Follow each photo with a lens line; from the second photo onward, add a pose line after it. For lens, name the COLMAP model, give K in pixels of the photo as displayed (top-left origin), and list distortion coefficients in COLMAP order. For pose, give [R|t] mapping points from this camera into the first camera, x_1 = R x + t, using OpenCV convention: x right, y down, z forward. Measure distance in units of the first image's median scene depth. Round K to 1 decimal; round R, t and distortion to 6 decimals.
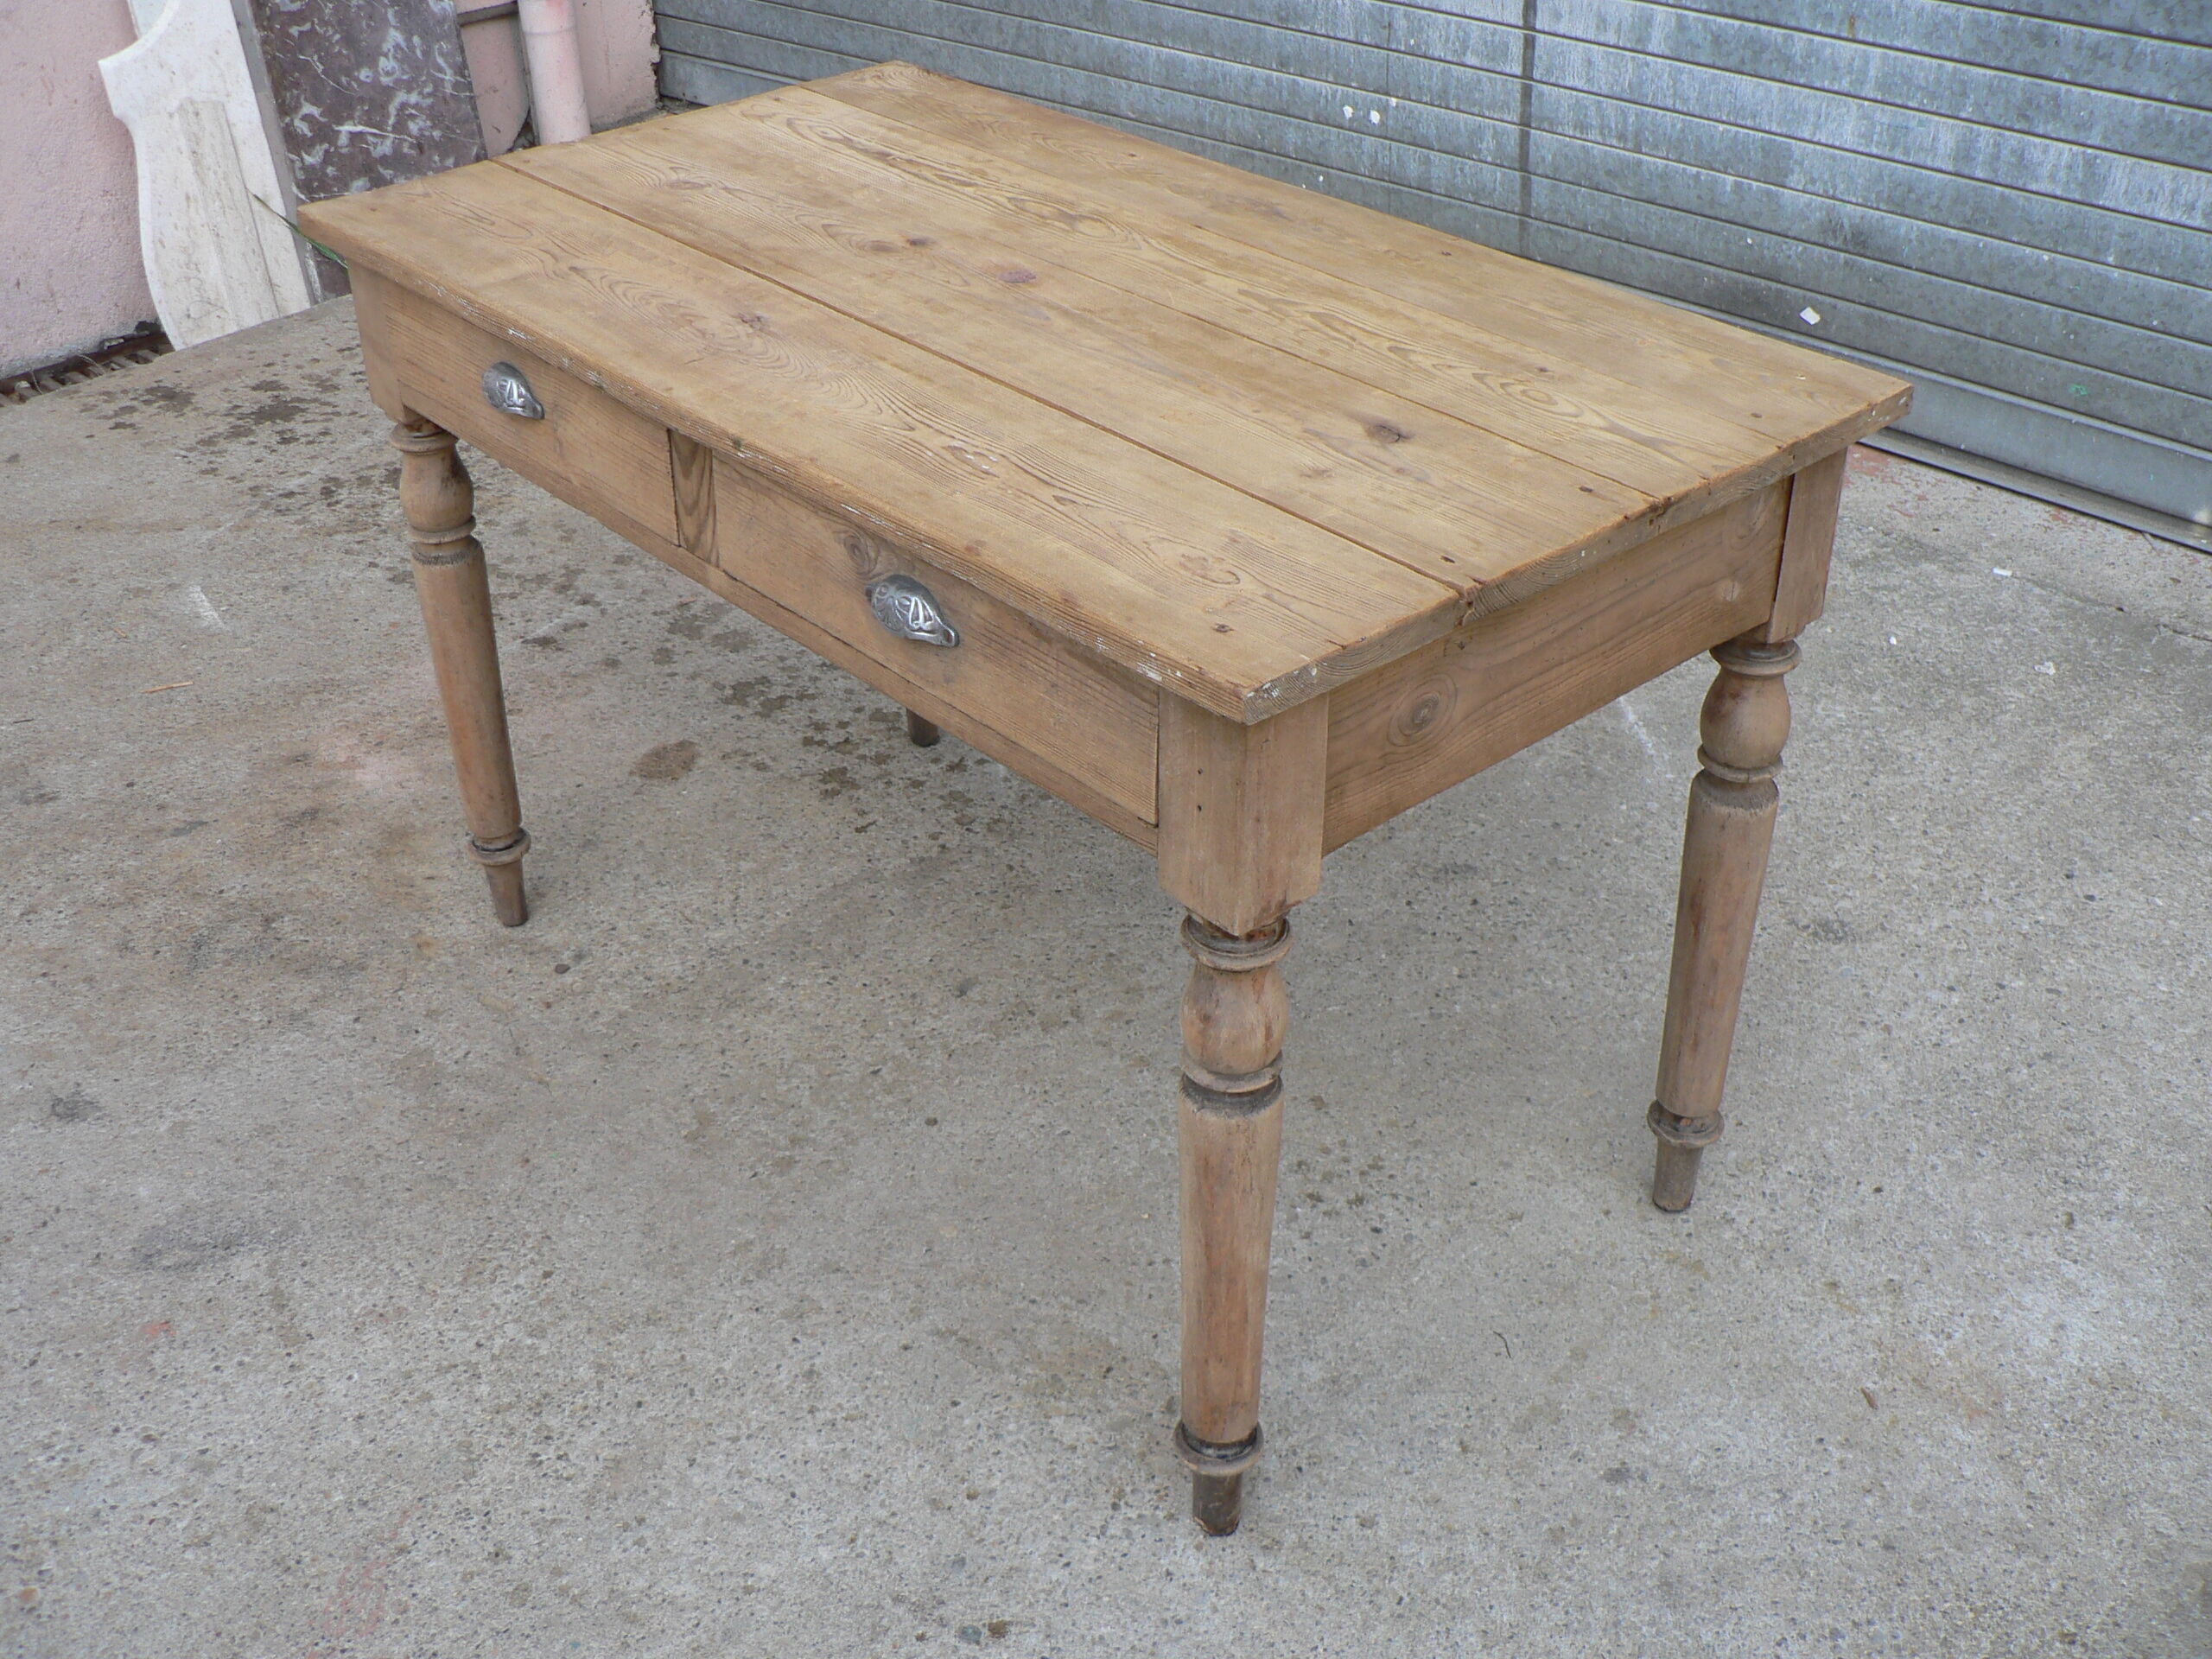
lens RADIAL K [[2416.5, 0, 1096.4], [0, 2416.5, 817.0], [0, 0, 1]] dist [-0.193125, 0.215618]
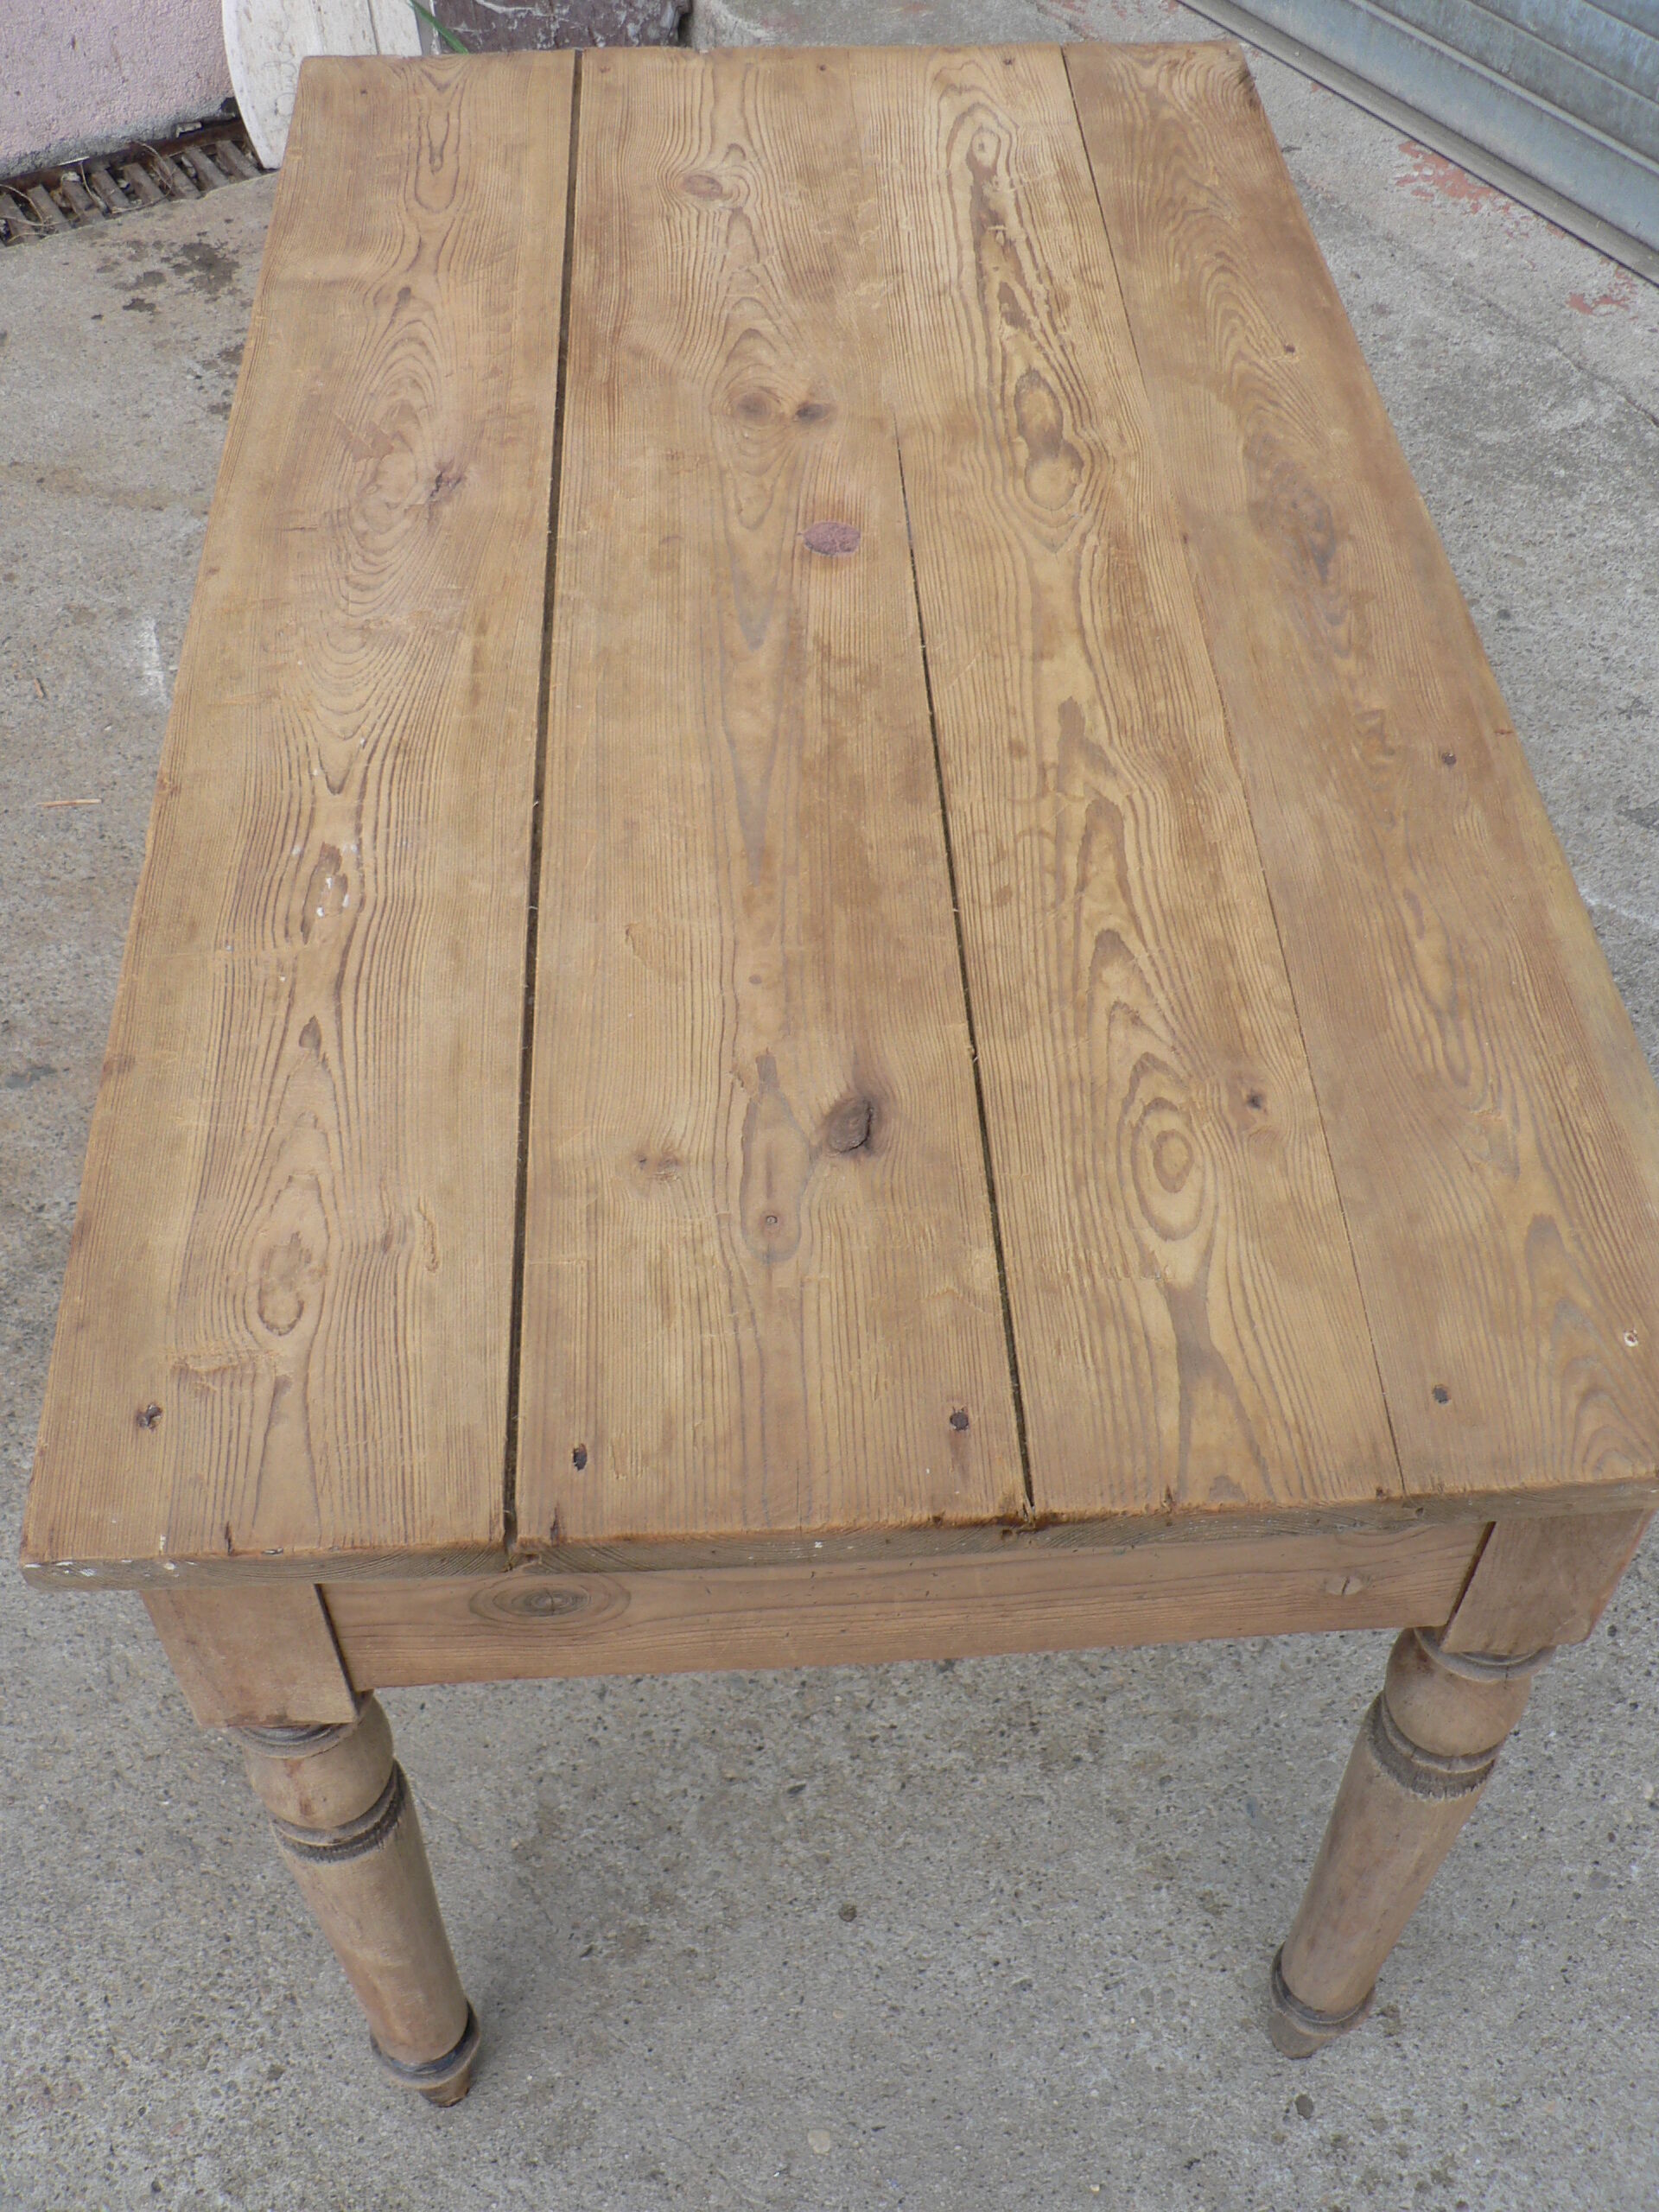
lens RADIAL K [[2435.3, 0, 854.1], [0, 2435.3, 1095.1], [0, 0, 1]] dist [-0.191852, 0.213685]
pose [[0.964767, 0.210423, -0.157943, -0.004525], [-0.158677, 0.944189, 0.288666, -0.231585], [0.209871, -0.253434, 0.944312, 0.297303]]
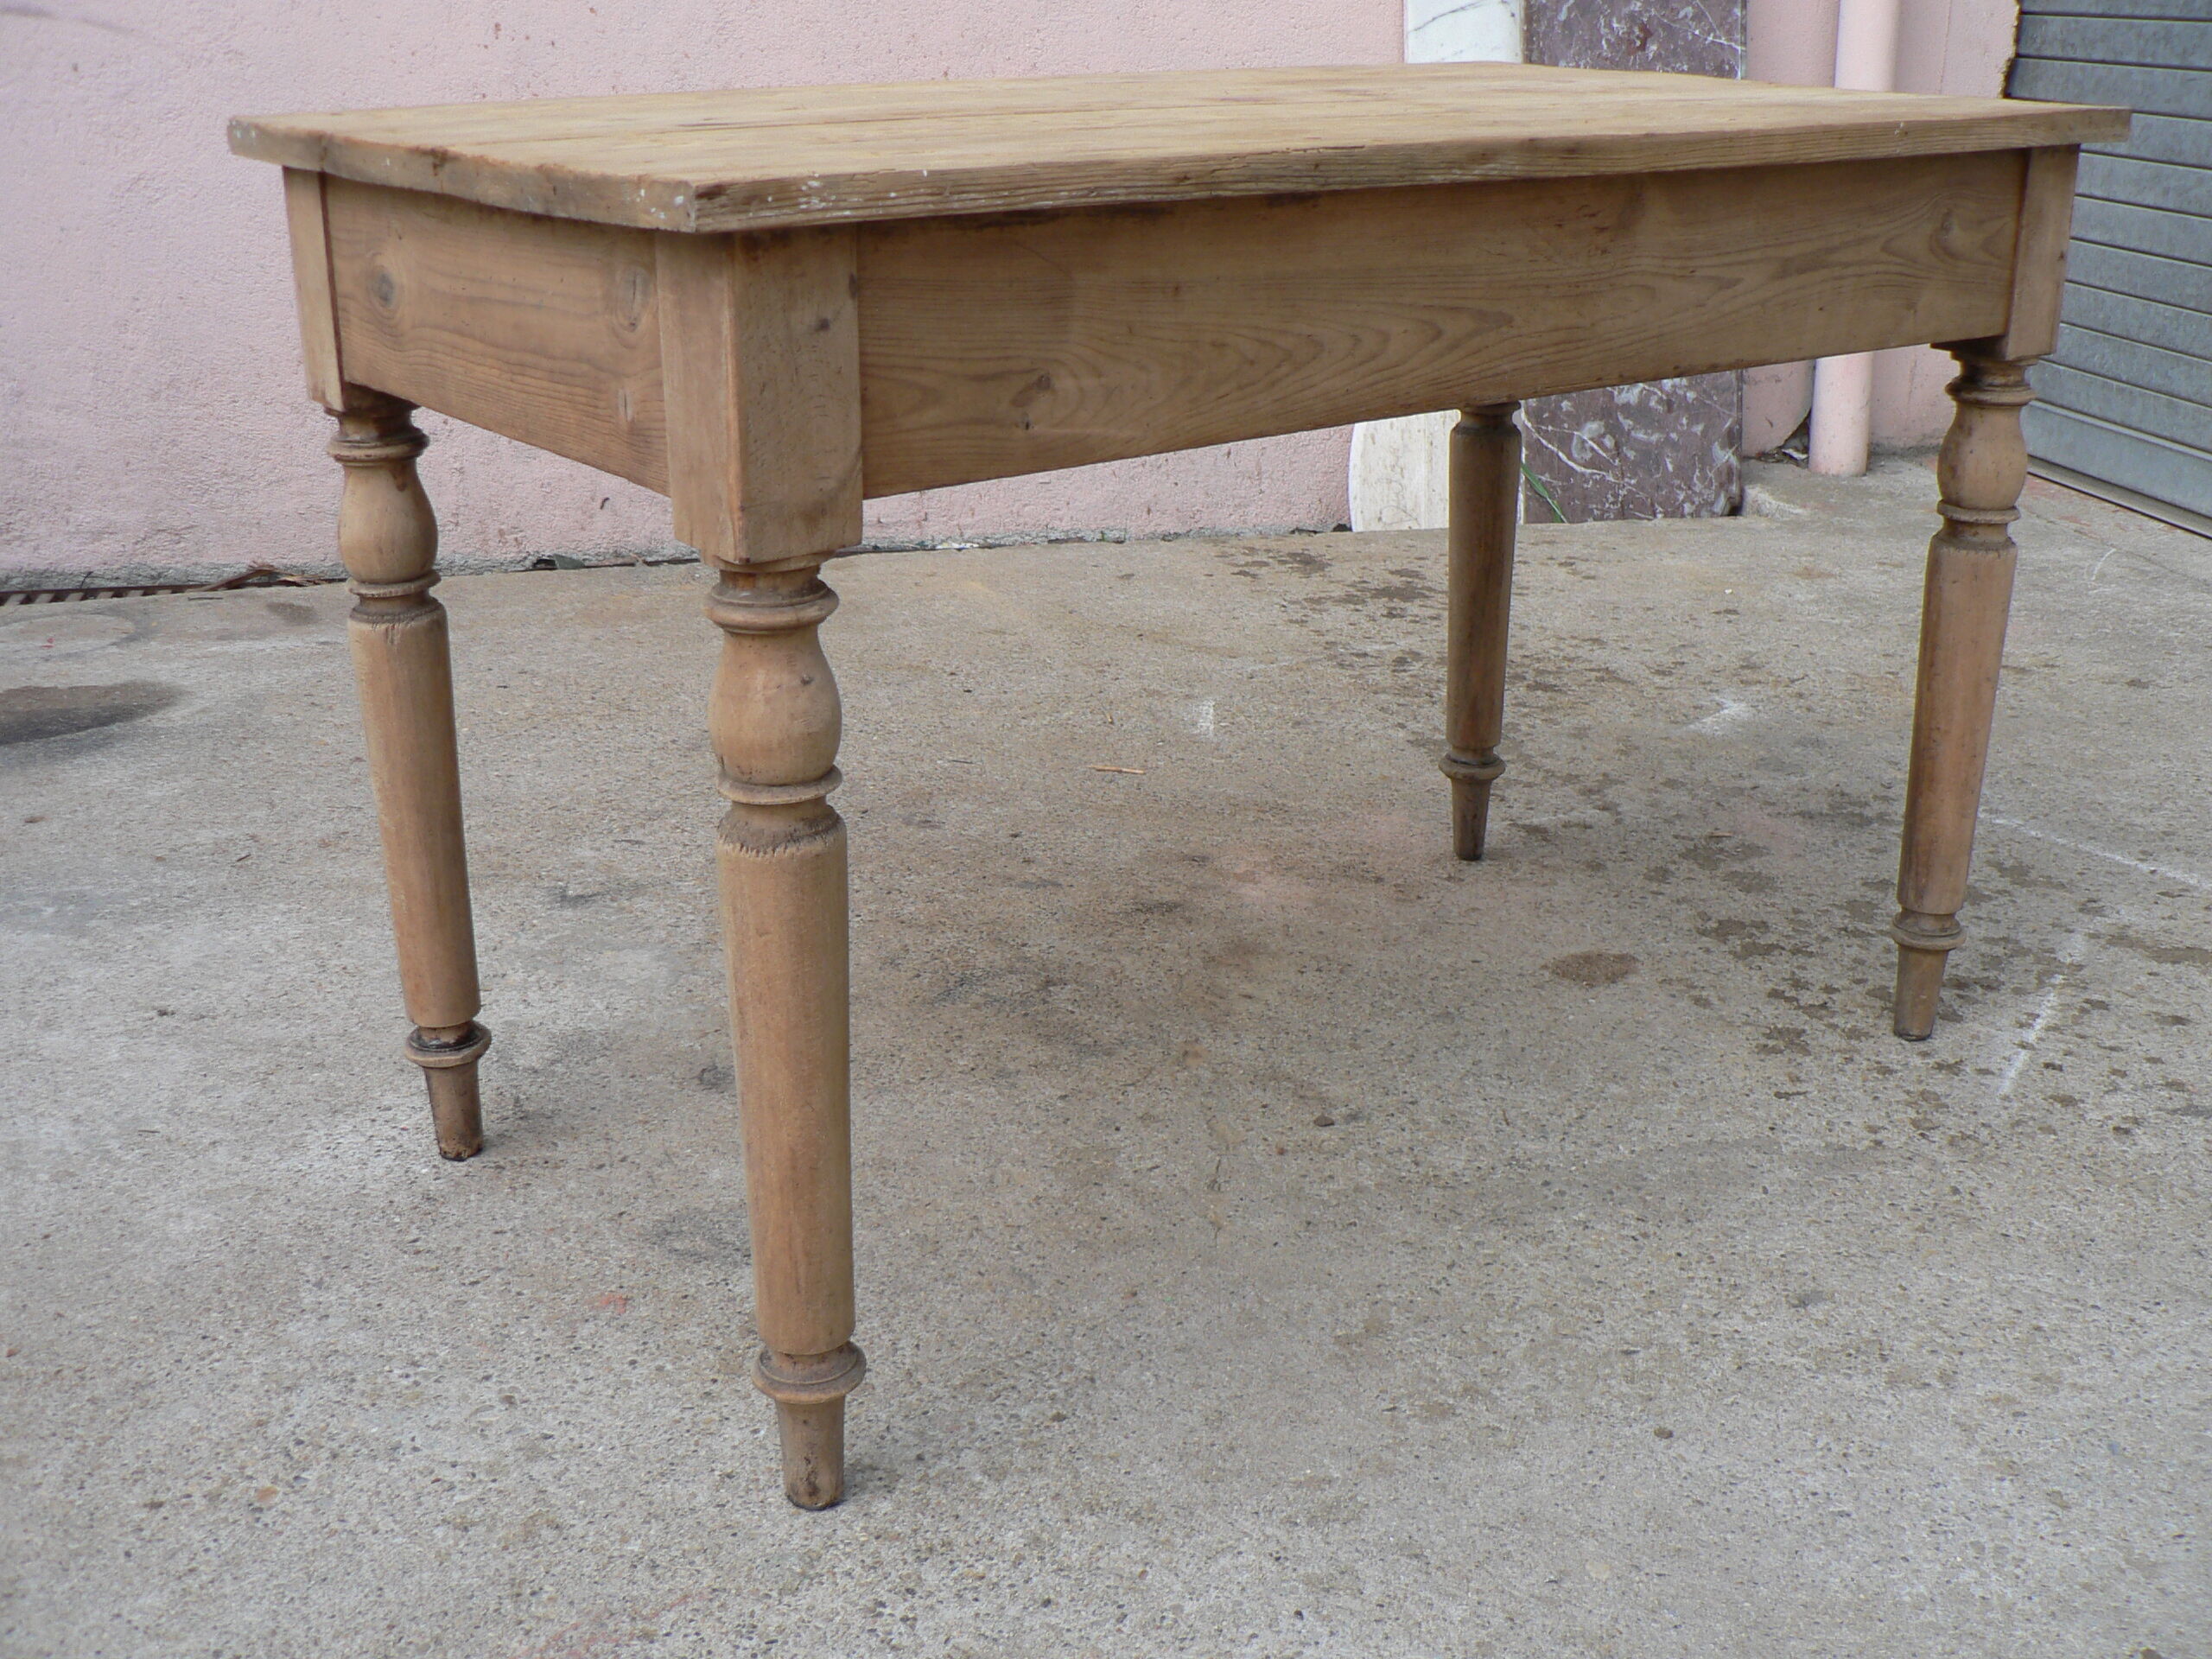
lens RADIAL K [[2416.5, 0, 1096.4], [0, 2416.5, 817.0], [0, 0, 1]] dist [-0.193125, 0.215618]
pose [[0.817709, 0.219035, -0.532331, 0.089344], [-0.326450, 0.938137, -0.115448, 0.070020], [0.474113, 0.268183, 0.838627, 0.238327]]
